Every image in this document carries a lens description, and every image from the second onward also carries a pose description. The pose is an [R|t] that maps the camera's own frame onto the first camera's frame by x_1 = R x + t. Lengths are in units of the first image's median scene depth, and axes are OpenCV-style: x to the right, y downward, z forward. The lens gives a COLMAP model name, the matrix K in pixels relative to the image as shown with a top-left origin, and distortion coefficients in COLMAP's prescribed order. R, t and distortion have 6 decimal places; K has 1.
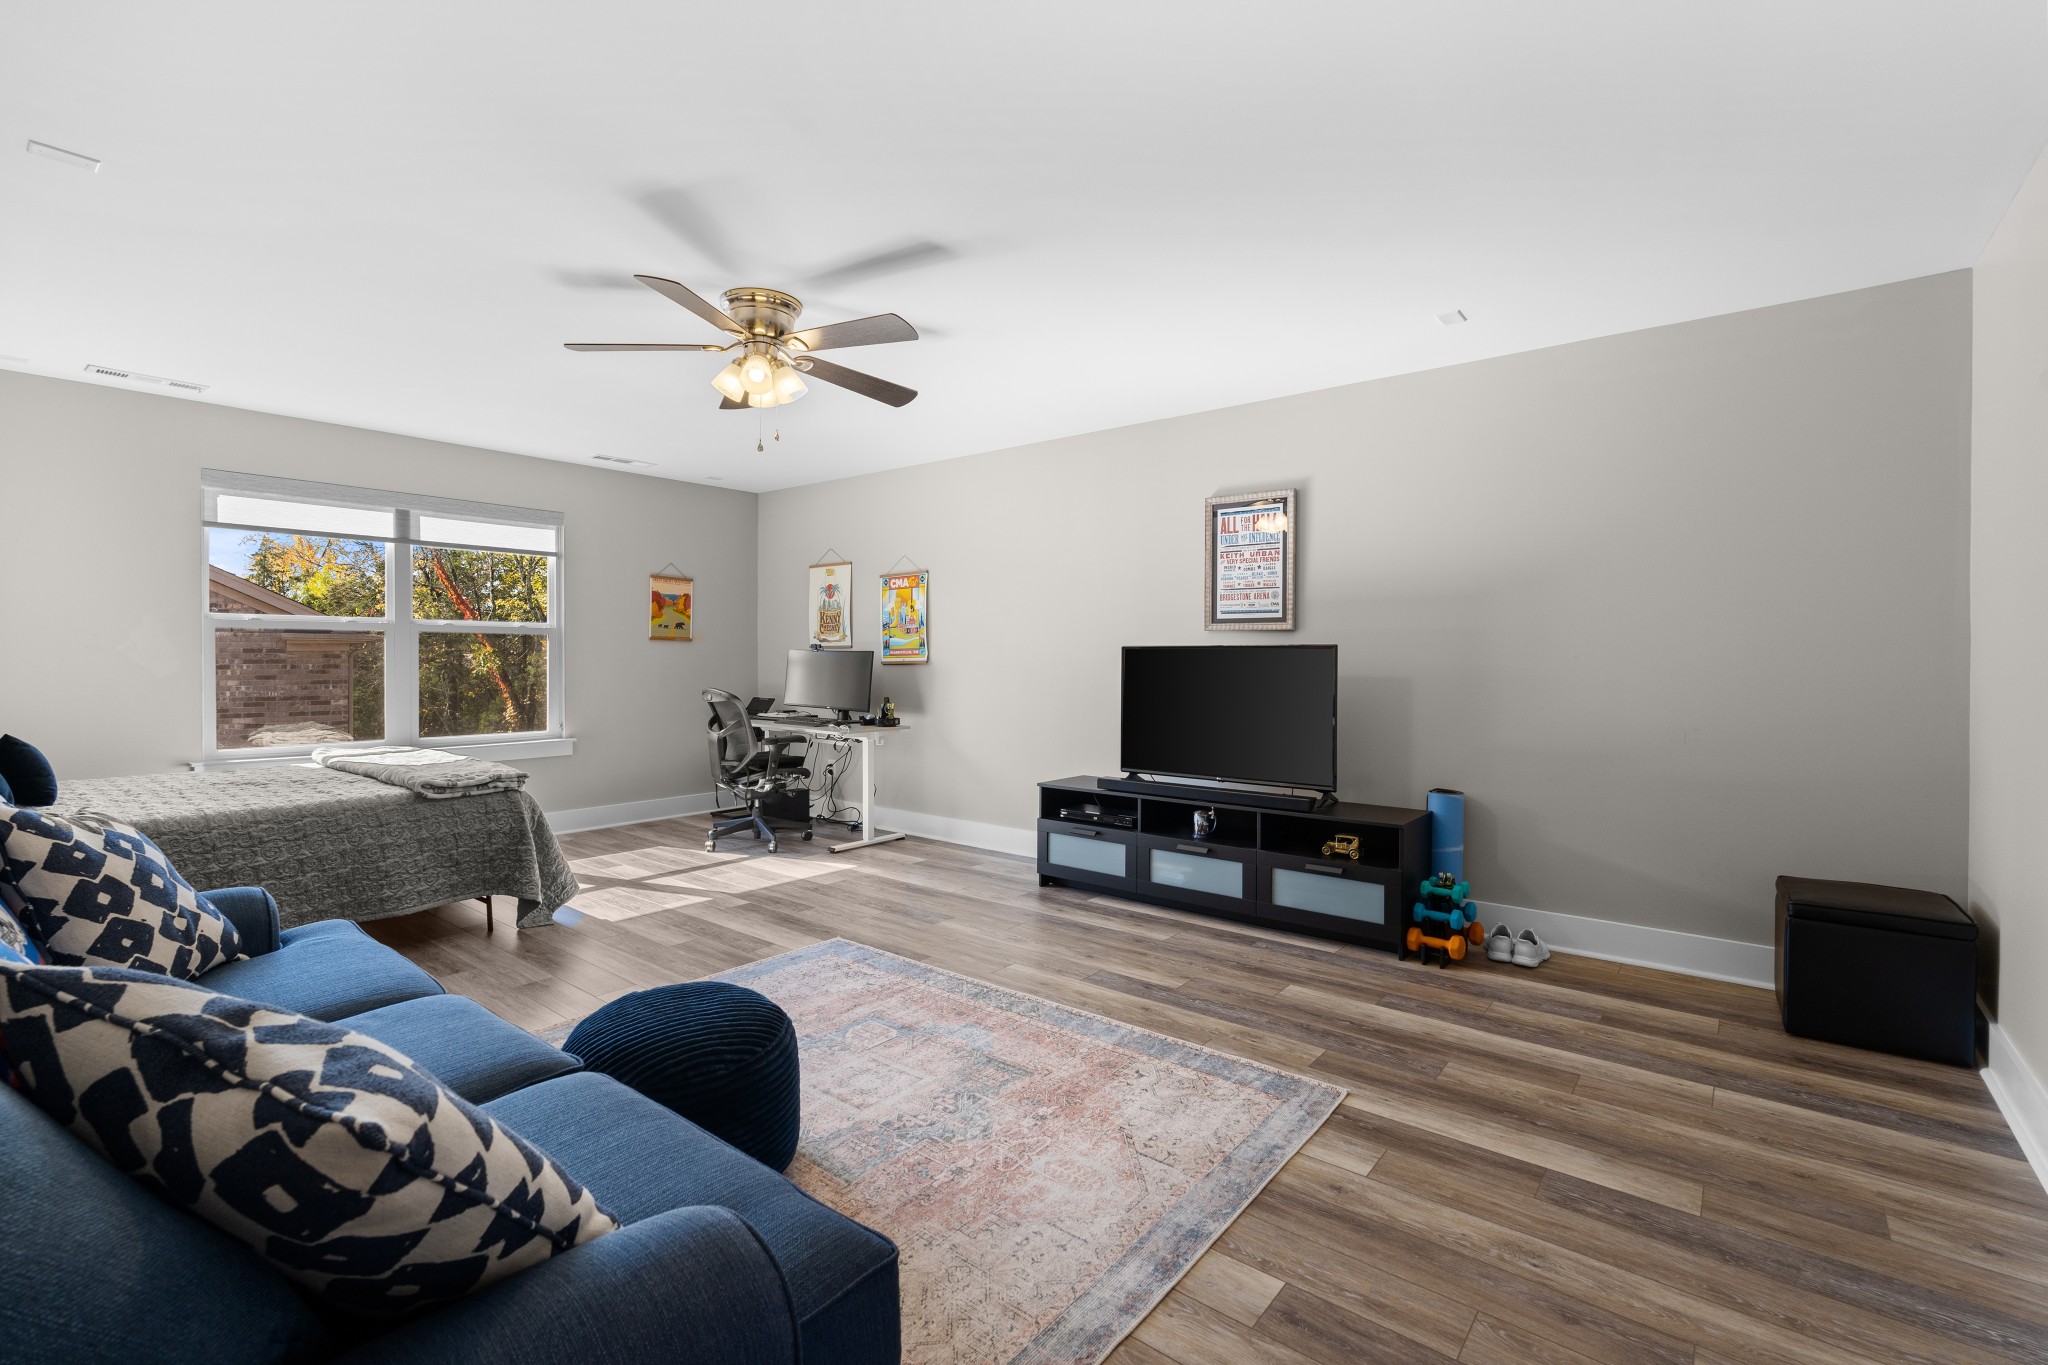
lens RADIAL K [[894.3, 0, 1027.6], [0, 894.3, 670.7], [0, 0, 1]] dist [-0.007773, 0.001376]
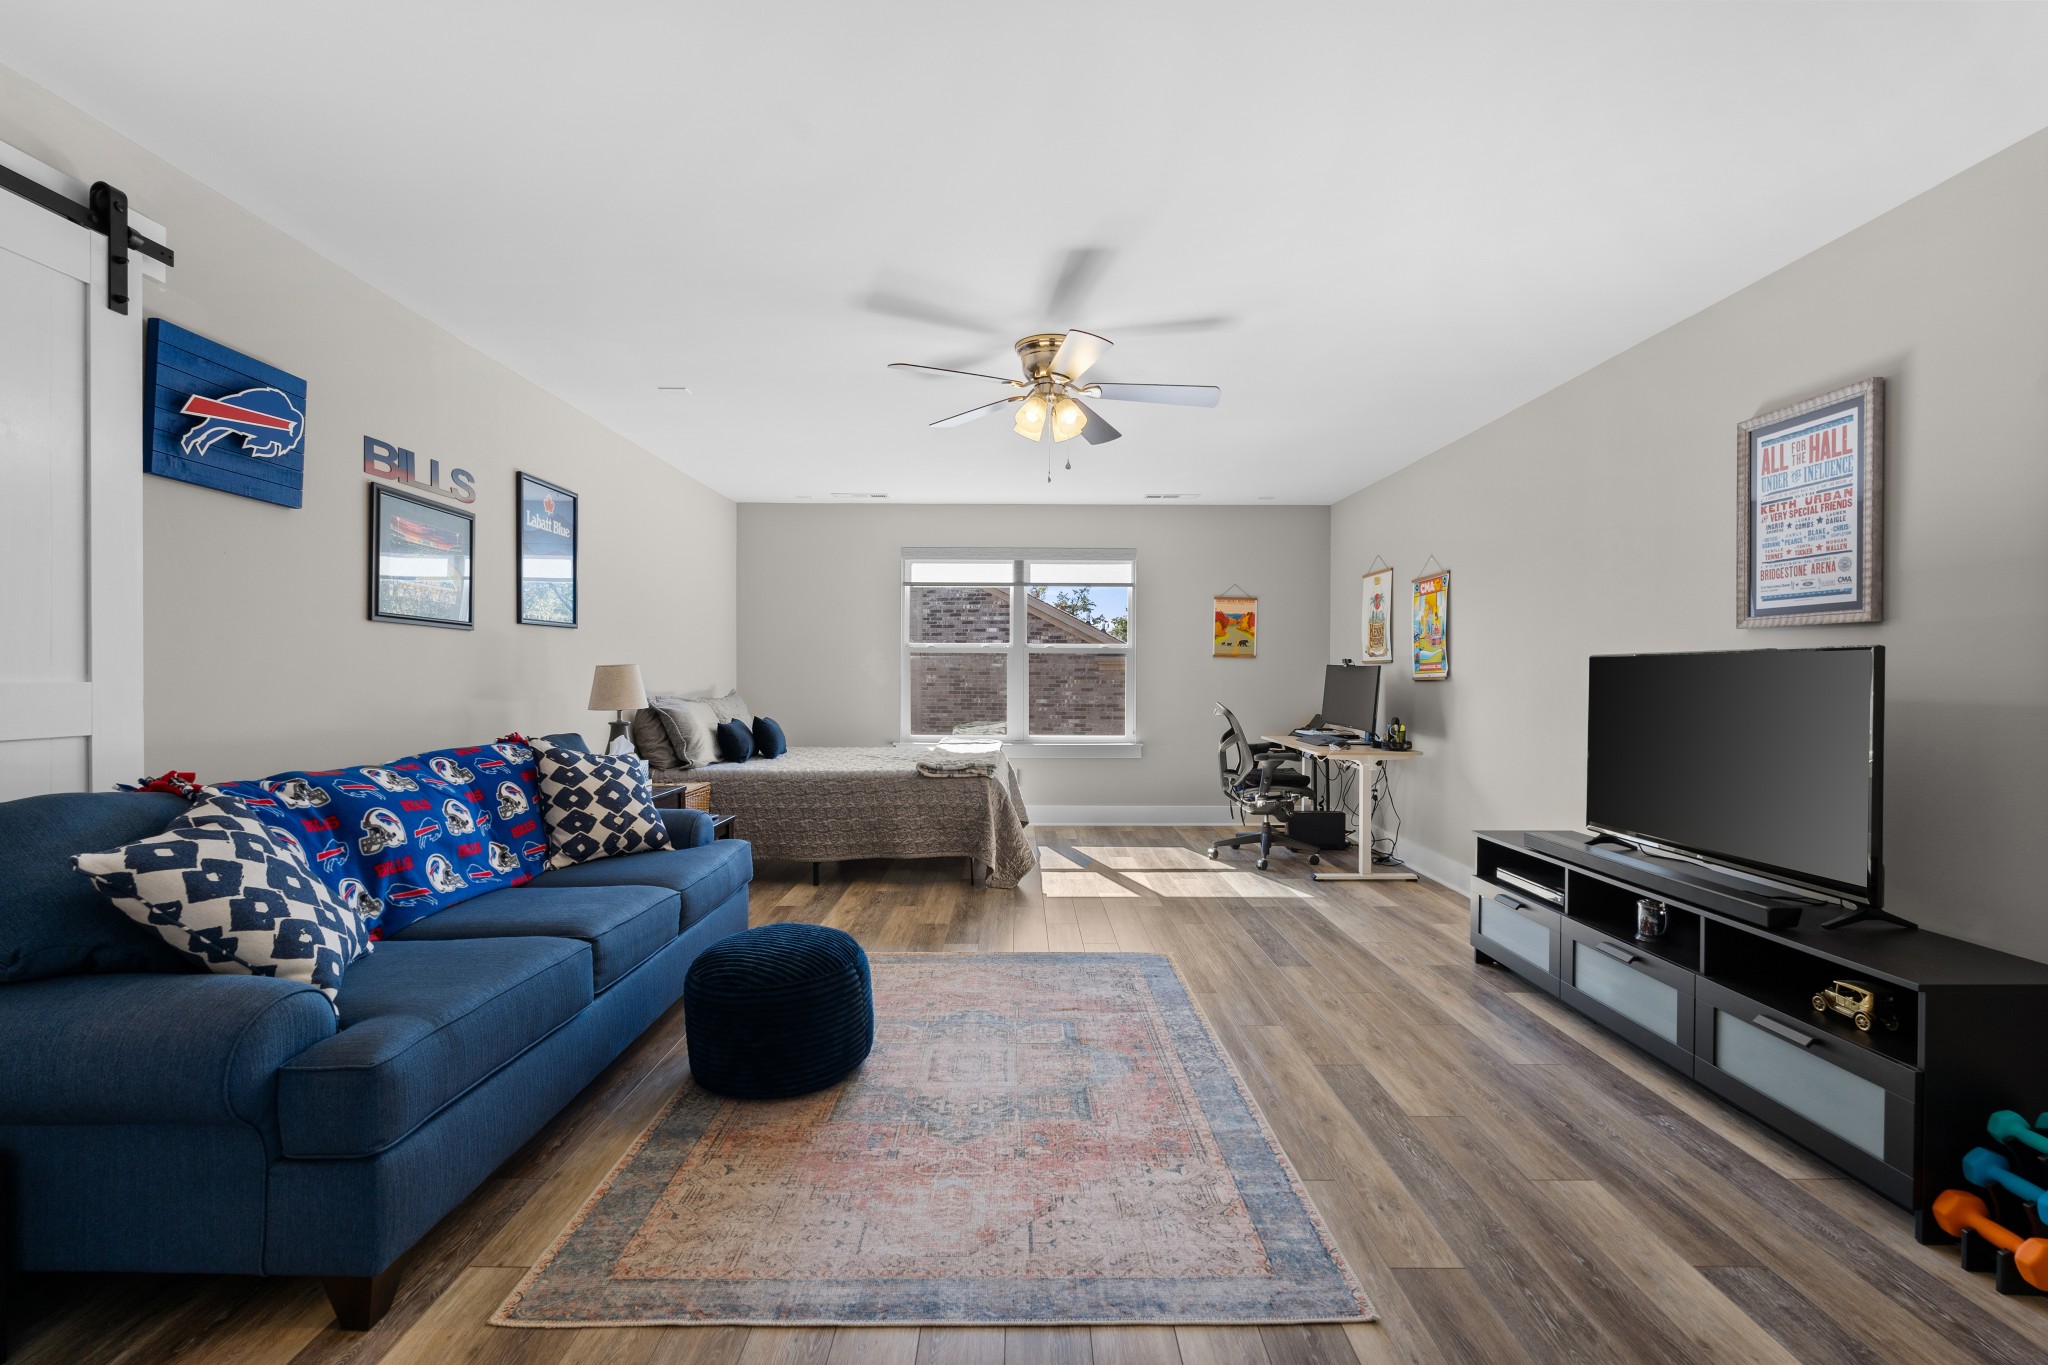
lens RADIAL K [[894.3, 0, 1028.3], [0, 894.3, 684.4], [0, 0, 1]] dist [-0.007773, 0.001376]
pose [[0.637413, 0.007946, -0.770482, 0.433019], [-0.012488, 0.999922, -0.000019, 0.002048], [0.770422, 0.009634, 0.637462, 0.231172]]
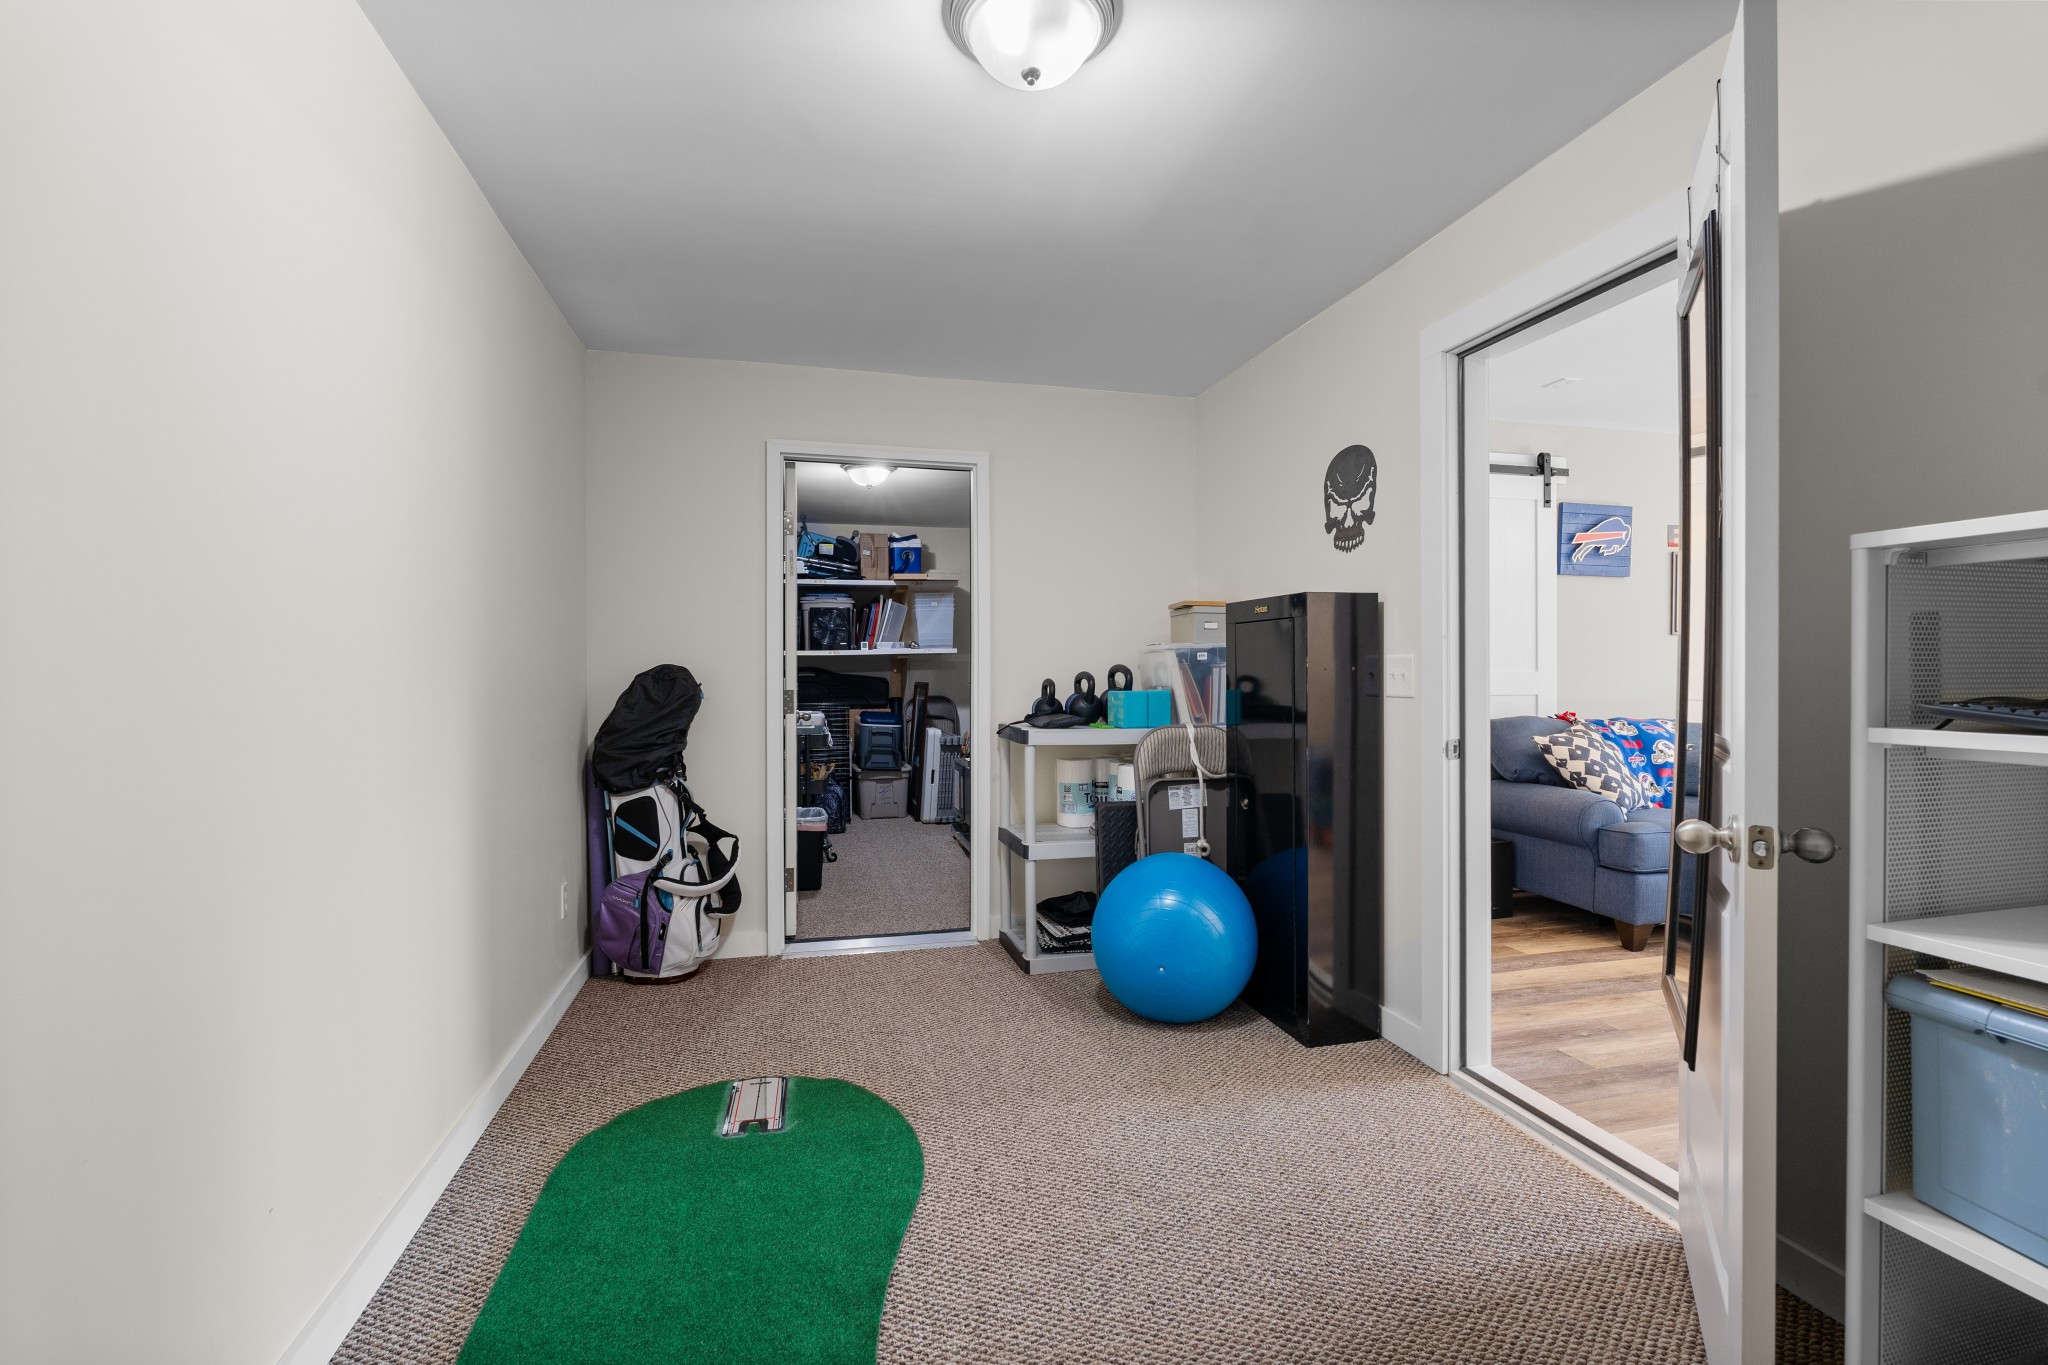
lens RADIAL K [[894.3, 0, 1023.6], [0, 894.3, 680.6], [0, 0, 1]] dist [-0.007773, 0.001376]
pose [[-0.601113, 0.006367, -0.799139, 1.143477], [-0.004628, 0.999924, 0.011448, 0.009608], [0.799151, 0.010580, -0.601037, 0.318418]]
